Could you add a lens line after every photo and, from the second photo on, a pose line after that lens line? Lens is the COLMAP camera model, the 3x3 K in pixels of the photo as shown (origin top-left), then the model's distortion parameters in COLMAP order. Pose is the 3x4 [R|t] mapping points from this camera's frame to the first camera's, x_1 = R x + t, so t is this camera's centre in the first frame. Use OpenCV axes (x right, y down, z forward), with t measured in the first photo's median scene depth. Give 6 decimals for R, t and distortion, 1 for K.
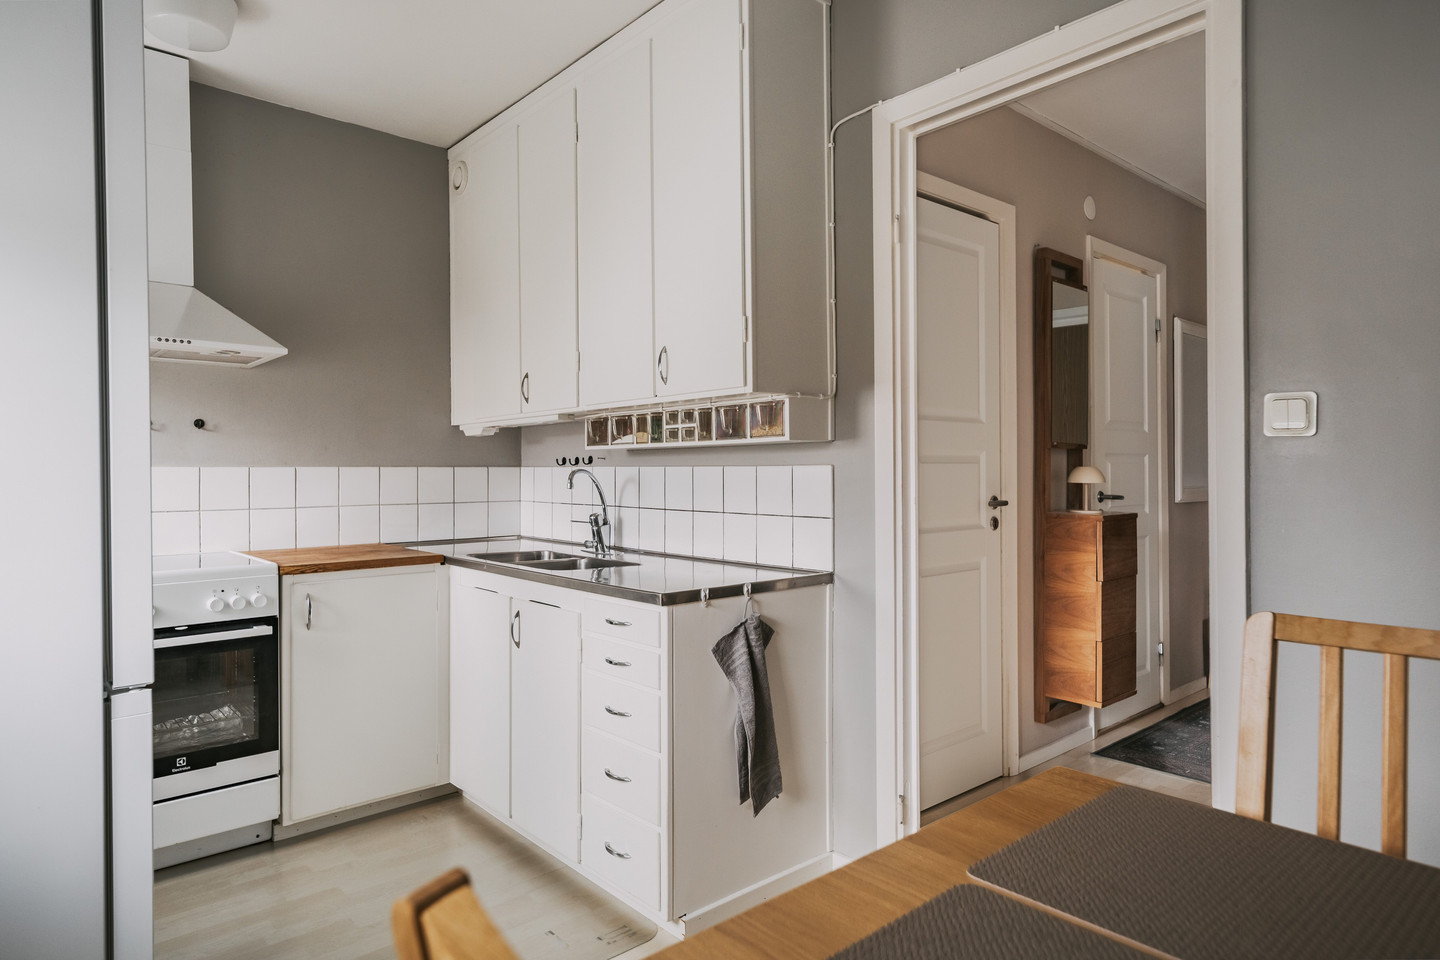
lens RADIAL K [[830.5, 0, 718.0], [0, 830.5, 433.1], [0, 0, 1]] dist [-0.000186, -0.000361]
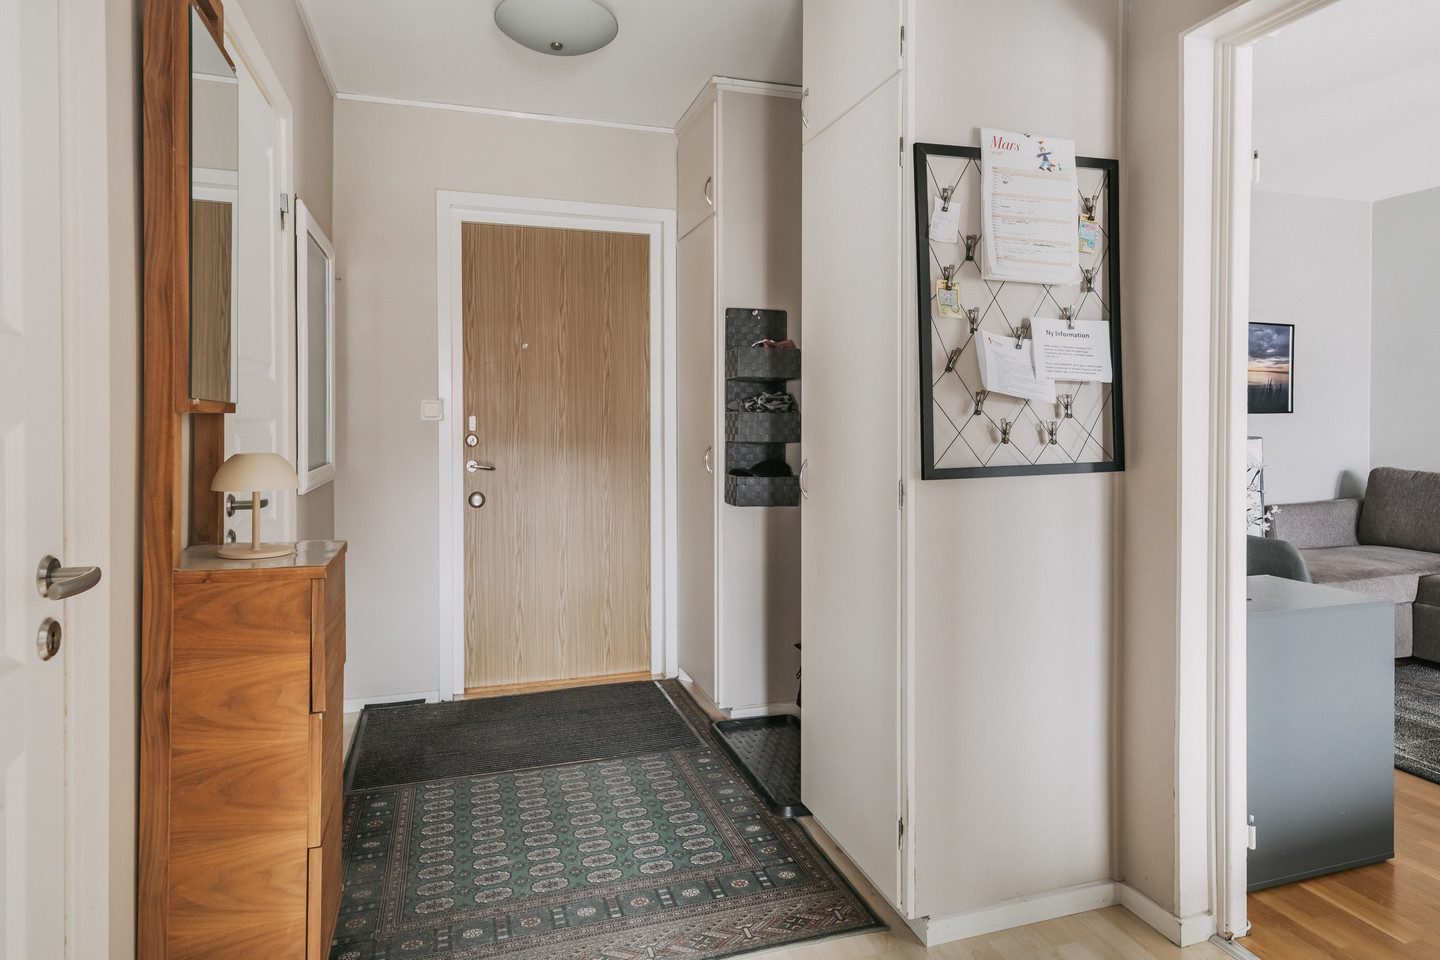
lens RADIAL K [[830.5, 0, 718.0], [0, 830.5, 433.1], [0, 0, 1]] dist [-0.000186, -0.000361]
pose [[0.397636, -0.011236, 0.917475, 0.212560], [-0.040596, 0.998730, 0.029825, 0.009191], [-0.916645, -0.049105, 0.396675, 0.981057]]
